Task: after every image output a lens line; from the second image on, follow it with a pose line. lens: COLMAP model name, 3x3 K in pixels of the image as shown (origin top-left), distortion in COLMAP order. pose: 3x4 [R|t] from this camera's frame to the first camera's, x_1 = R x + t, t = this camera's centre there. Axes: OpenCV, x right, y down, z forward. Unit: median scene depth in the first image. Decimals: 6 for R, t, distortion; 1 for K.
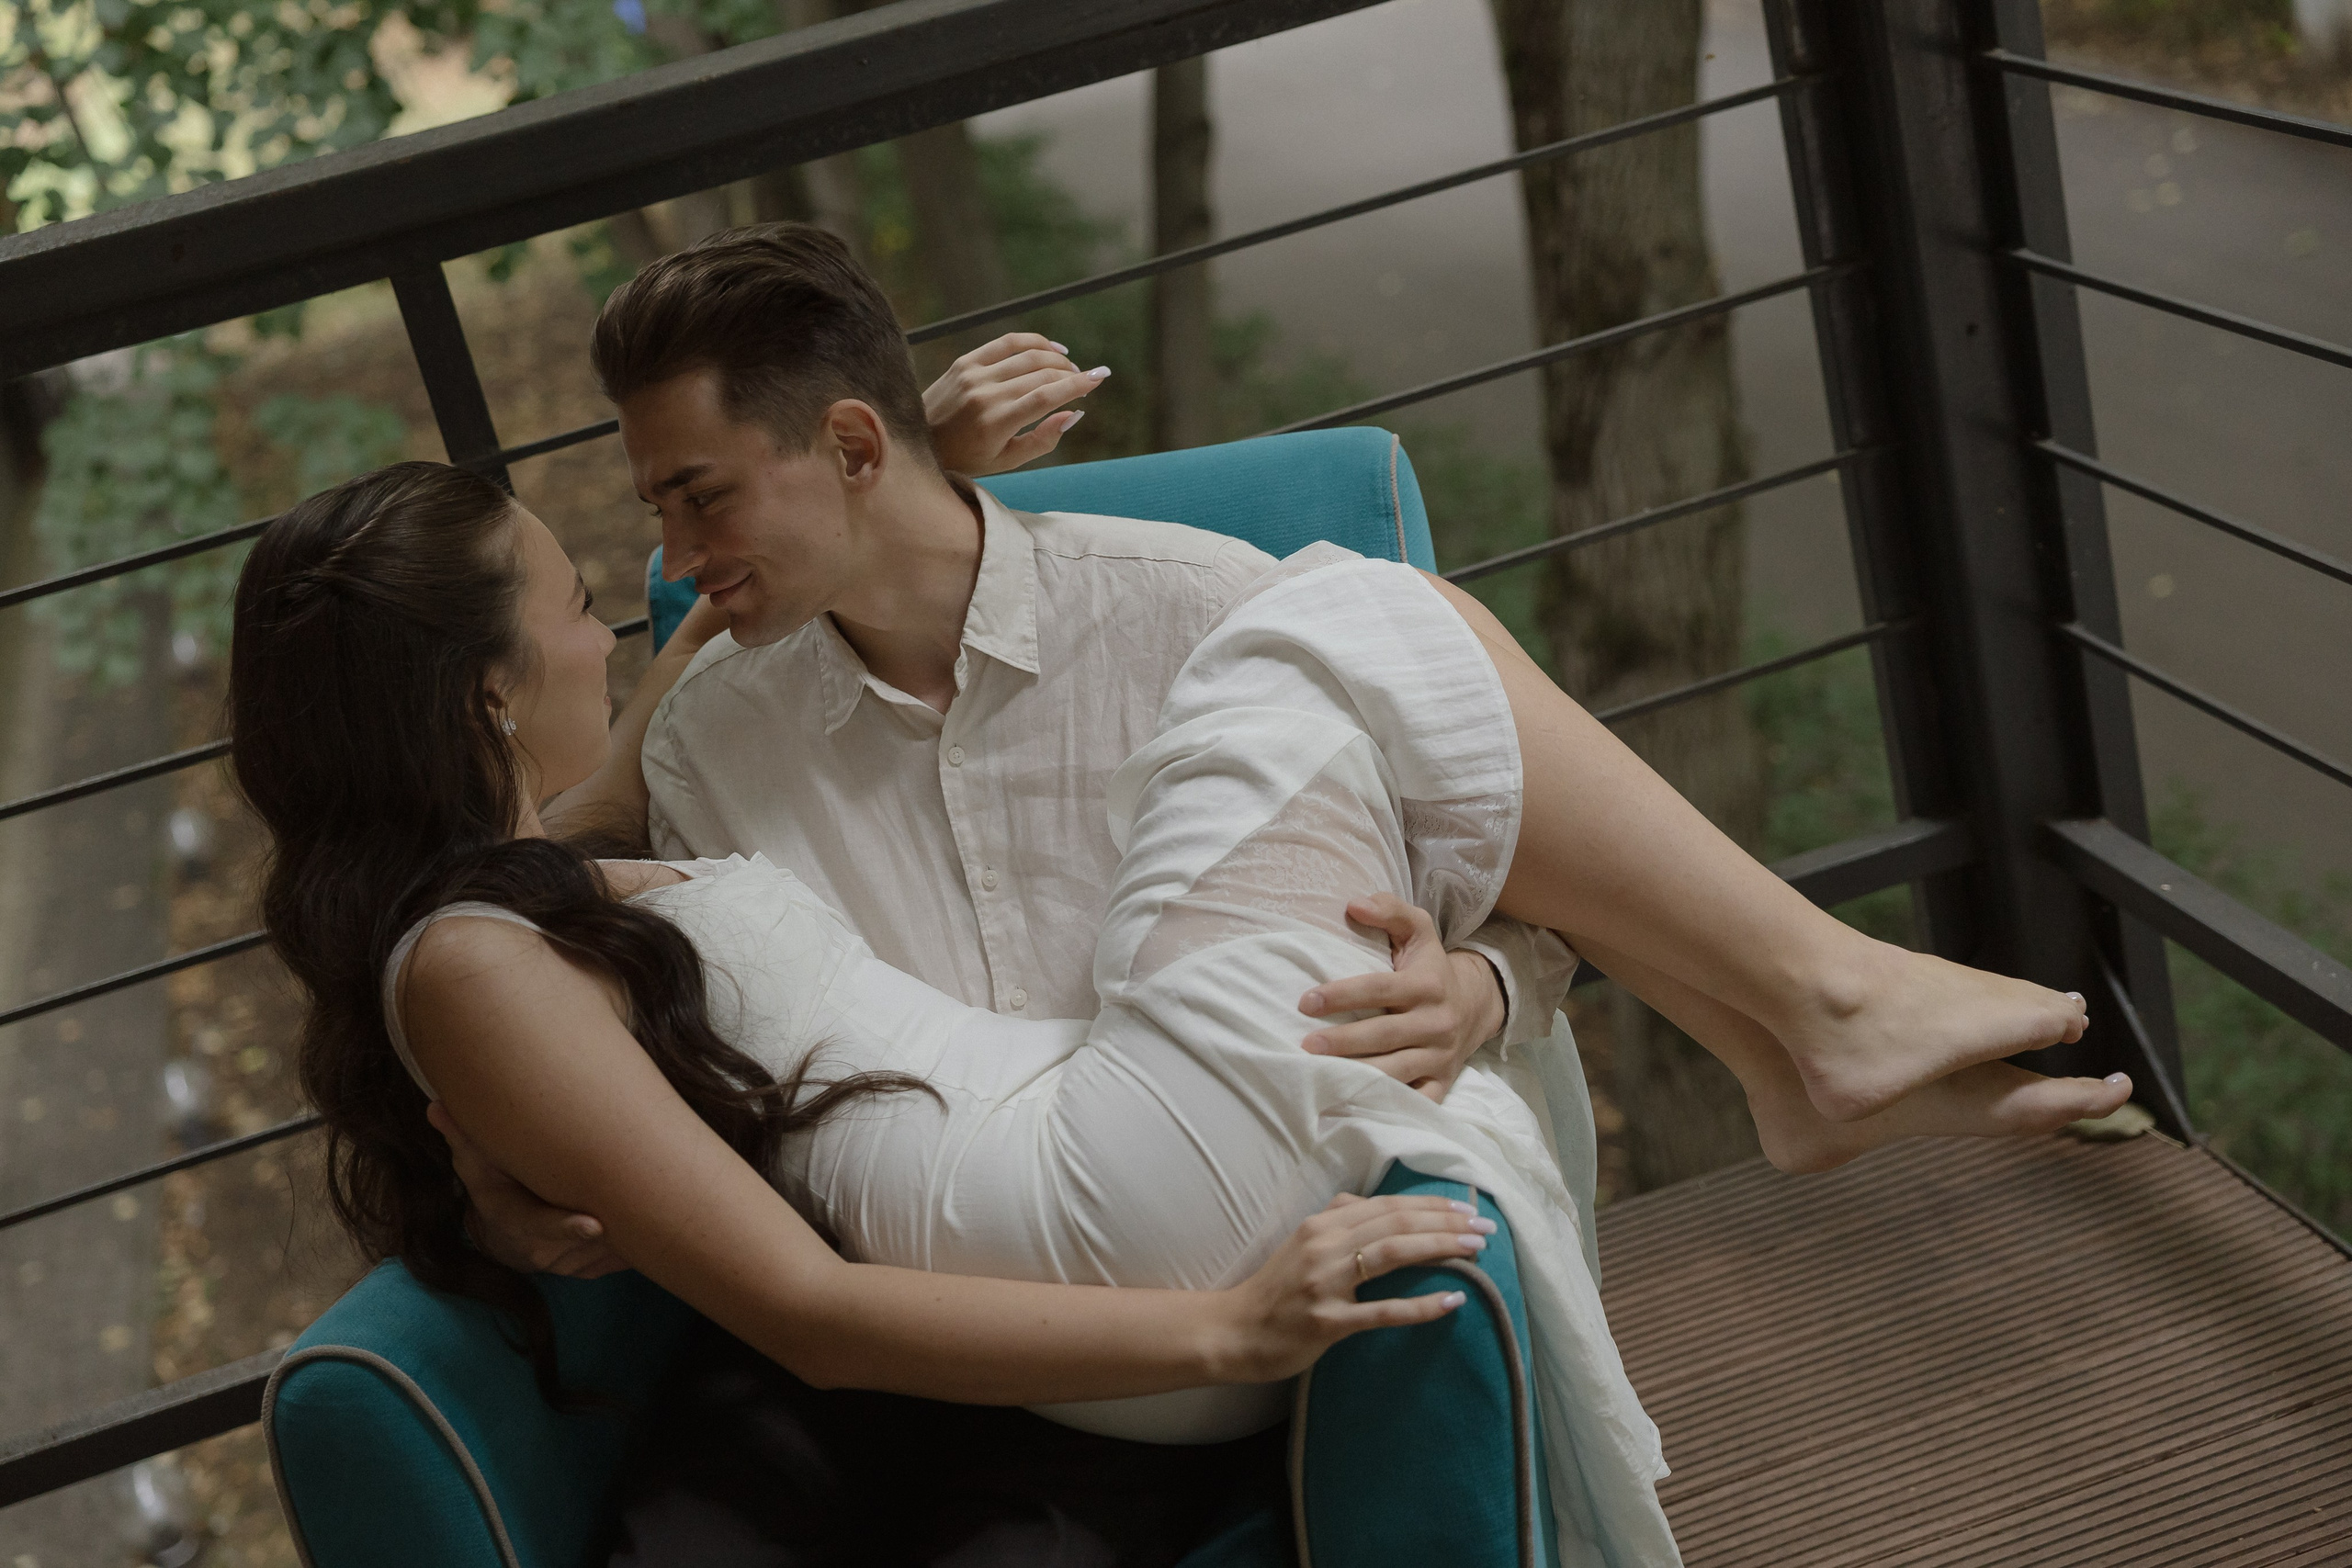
lens RADIAL K [[3368.9, 0, 1180.8], [0, 3368.9, 825.1], [0, 0, 1]] dist [0.215668, -0.002324]
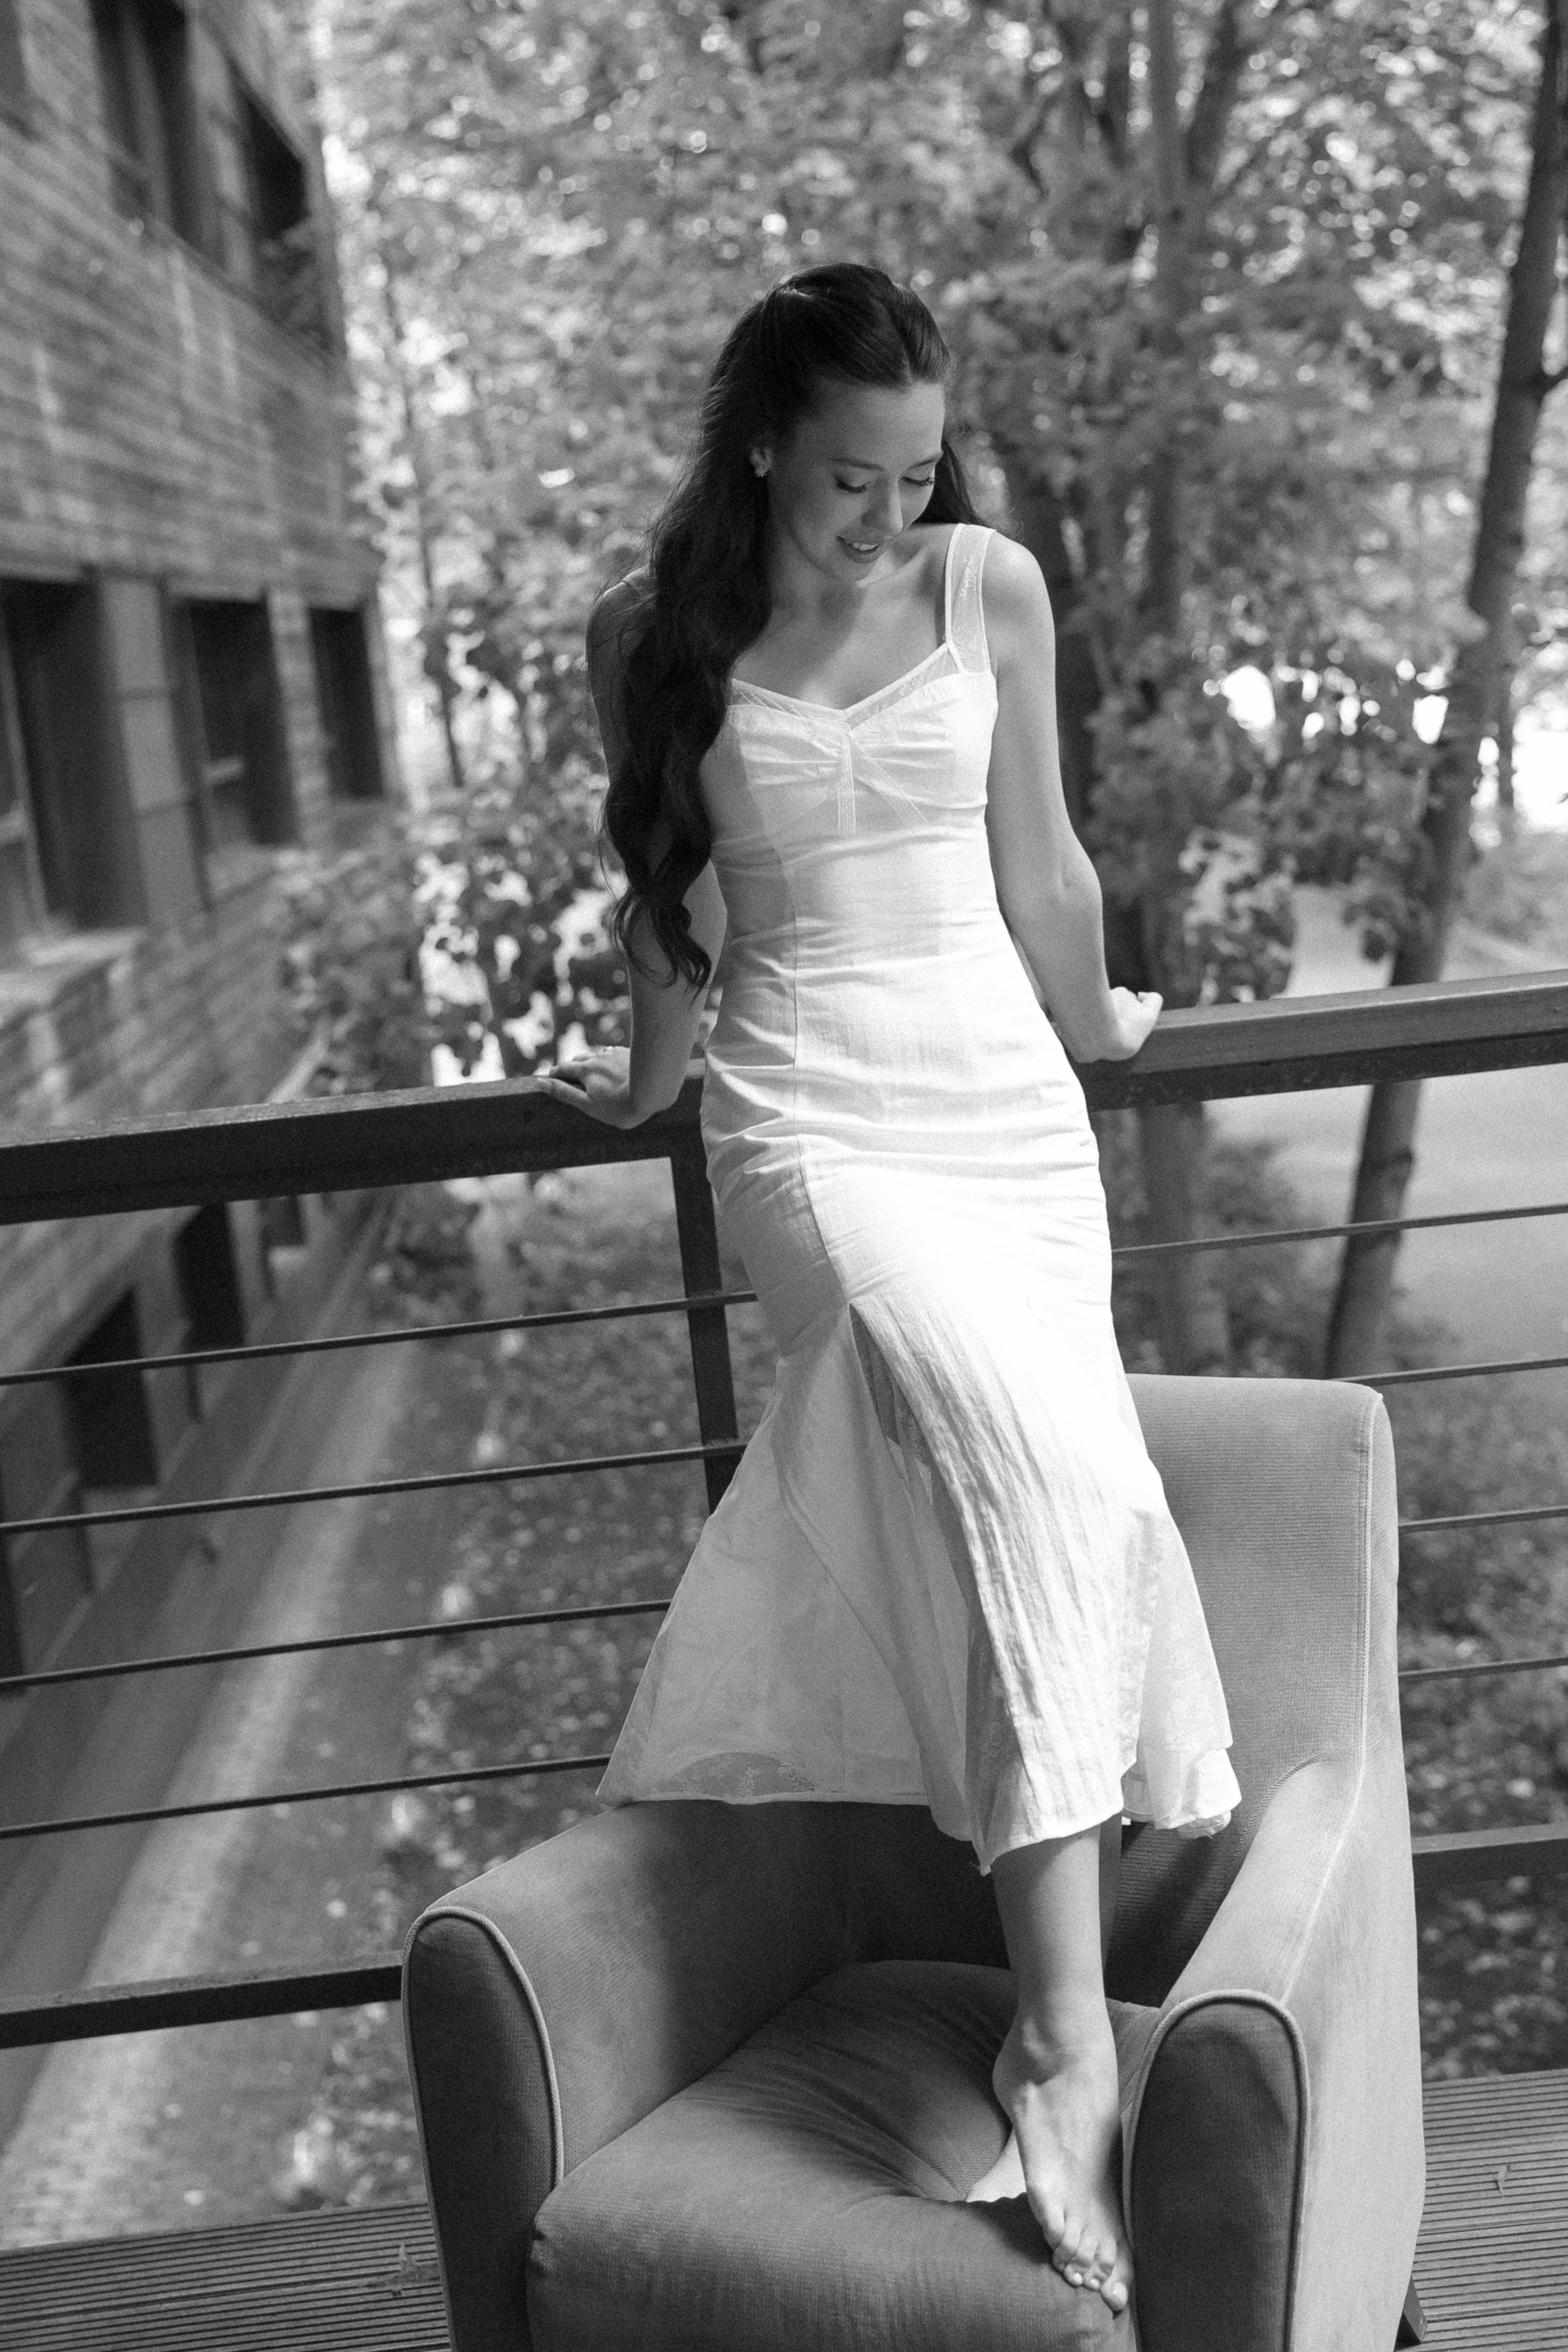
lens RADIAL K [[3059.9, 0, 784.0], [0, 3059.9, 1176.0], [0, 0, 1]] dist [0.014630, 0.016021]
pose [[0.965519, 0.165439, -0.201006, 0.055344], [-0.197760, 0.968234, -0.153019, 0.024448], [0.169306, 0.187494, 0.967565, -0.160568]]
